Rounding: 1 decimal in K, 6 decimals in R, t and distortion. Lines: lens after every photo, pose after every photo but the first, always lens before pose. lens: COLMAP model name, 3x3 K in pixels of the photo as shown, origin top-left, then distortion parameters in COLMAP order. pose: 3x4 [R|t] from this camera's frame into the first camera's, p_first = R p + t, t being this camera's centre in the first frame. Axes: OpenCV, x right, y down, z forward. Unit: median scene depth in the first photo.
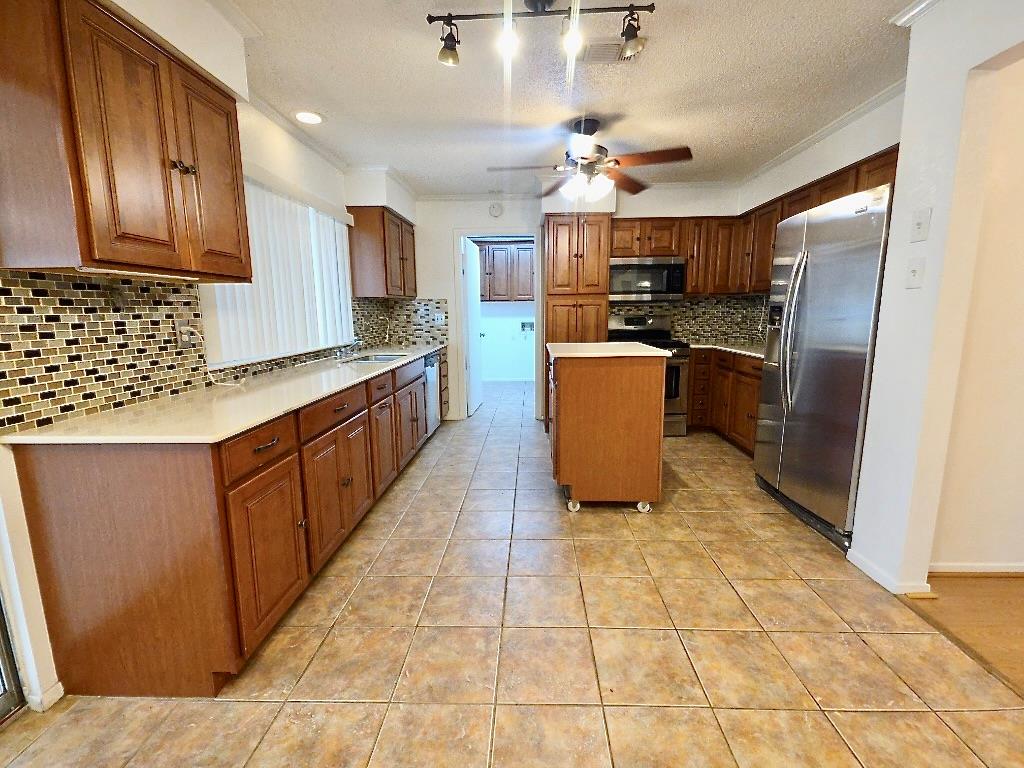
lens RADIAL K [[440.0, 0, 519.0], [0, 440.0, 381.2], [0, 0, 1]] dist [0.009067, -0.002991]
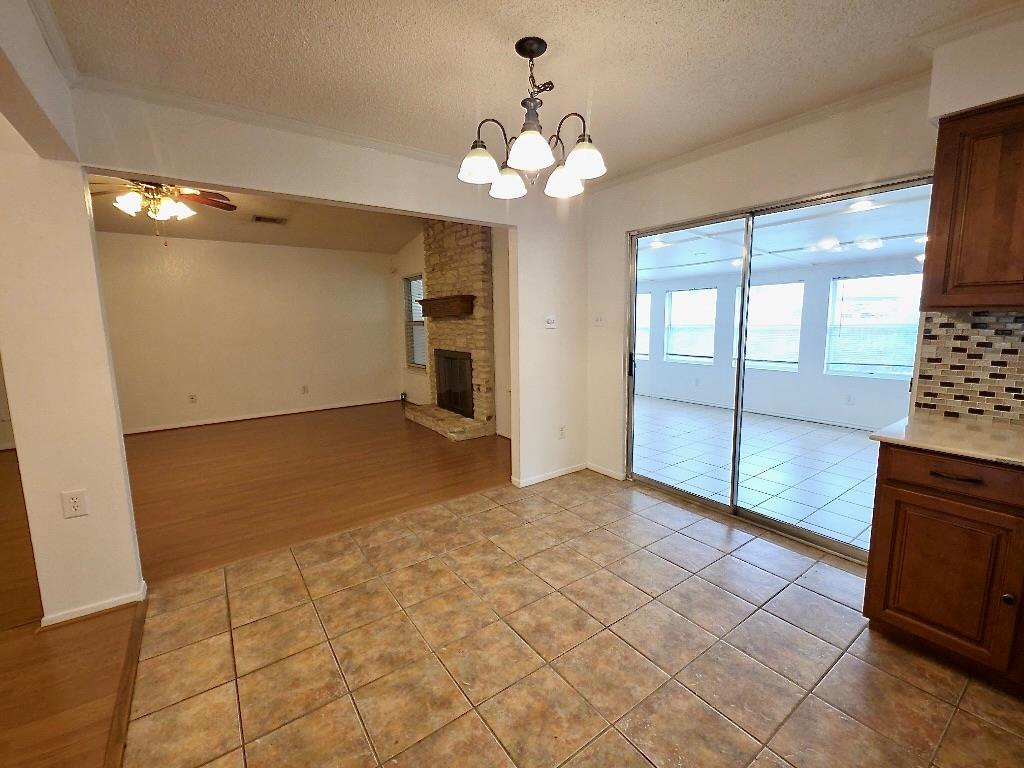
lens RADIAL K [[440.0, 0, 516.9], [0, 440.0, 378.4], [0, 0, 1]] dist [0.009067, -0.002991]
pose [[-0.792803, 0.107903, -0.599851, 0.333866], [-0.070986, 0.961157, 0.266716, -0.112374], [0.605330, 0.254034, -0.754348, 0.441966]]
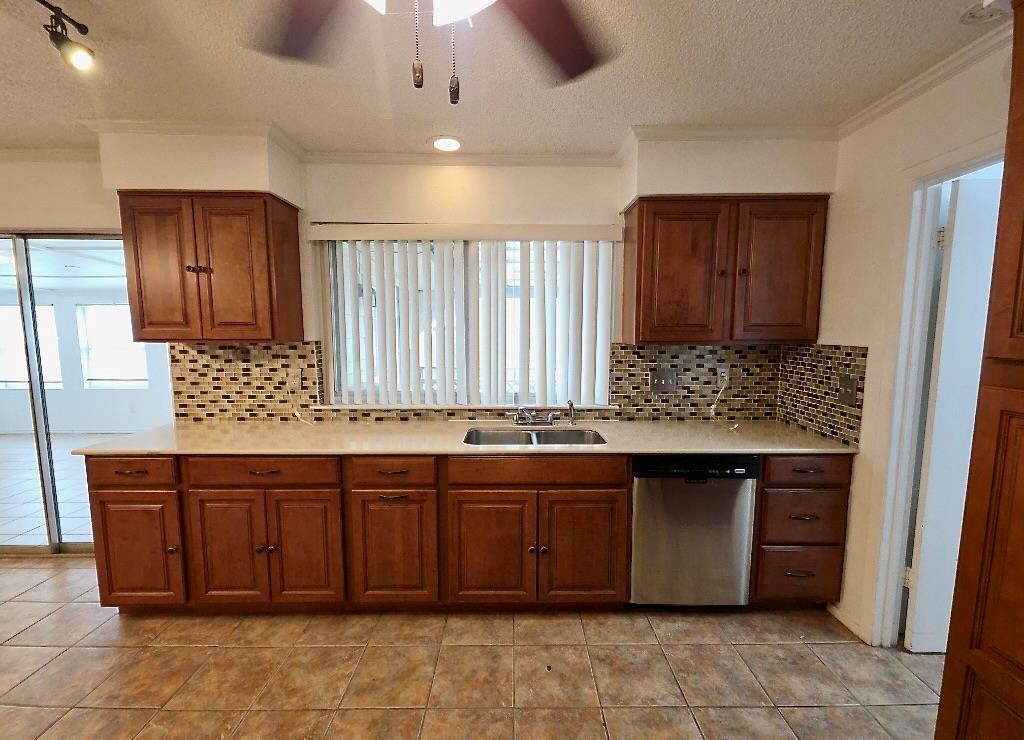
lens RADIAL K [[437.7, 0, 511.5], [0, 437.7, 377.3], [0, 0, 1]] dist [0.002088, -0.000744]
pose [[0.039355, 0.117391, -0.992306, 0.302045], [-0.161524, 0.980762, 0.109619, -0.186398], [0.986084, 0.155968, 0.057559, 0.805399]]
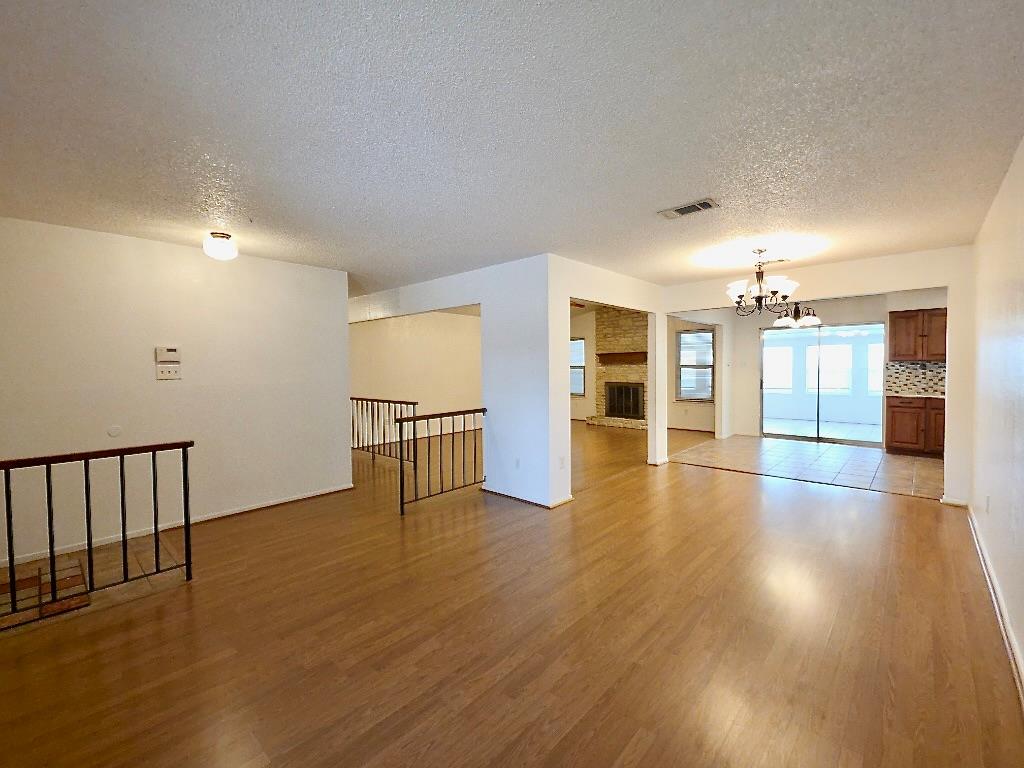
lens RADIAL K [[440.0, 0, 514.8], [0, 440.0, 380.9], [0, 0, 1]] dist [0.009067, -0.002991]
pose [[-0.656884, 0.042066, -0.752817, 1.987456], [-0.103221, 0.984025, 0.145053, -0.110611], [0.746892, 0.172990, -0.642048, 0.356013]]
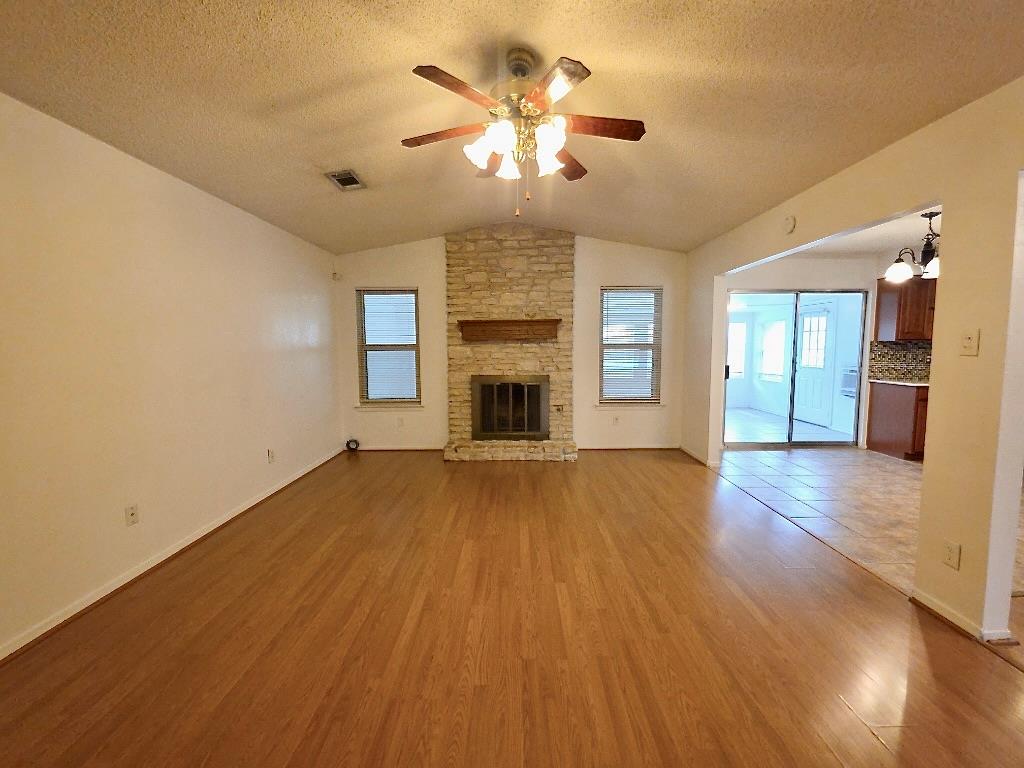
lens RADIAL K [[413.3, 0, 513.3], [0, 413.3, 382.8], [0, 0, 1]] dist [0.007475, -0.003823]
pose [[0.022245, 0.103426, -0.994388, 0.934255], [-0.155995, 0.982811, 0.098732, 0.098527], [0.987507, 0.152923, 0.037996, -0.865771]]
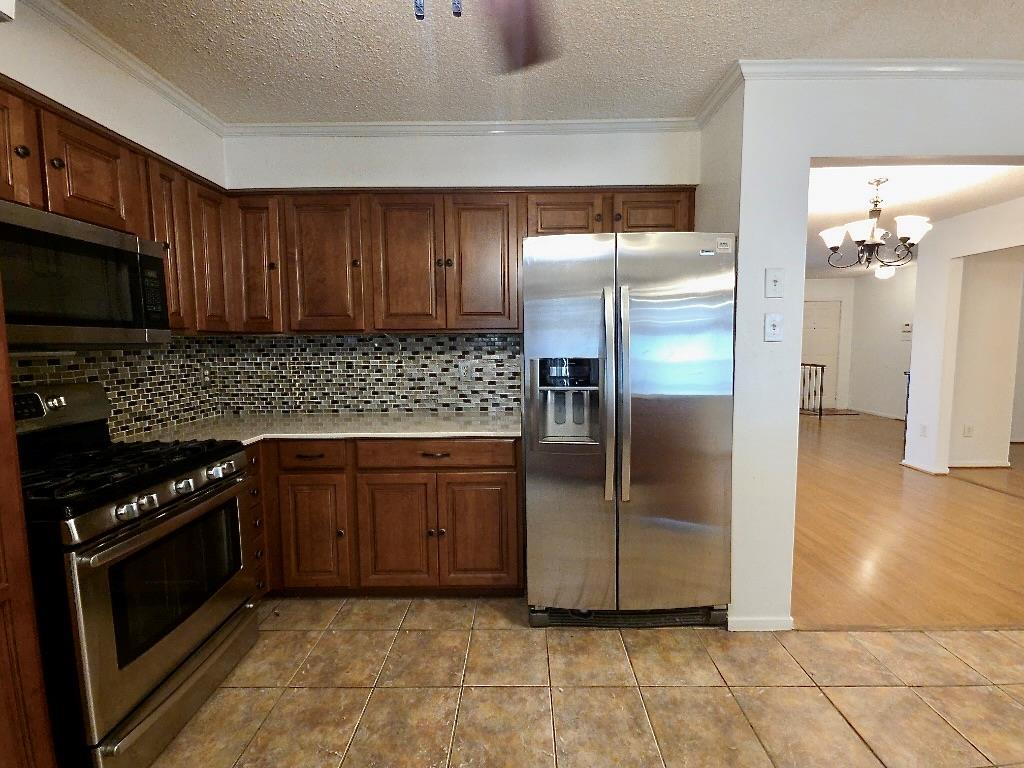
lens RADIAL K [[440.0, 0, 516.1], [0, 440.0, 378.0], [0, 0, 1]] dist [0.009067, -0.002991]
pose [[-0.017966, -0.071179, 0.997302, -0.068874], [0.168933, 0.982906, 0.073195, -0.142936], [-0.985464, 0.169792, -0.005635, 0.764220]]
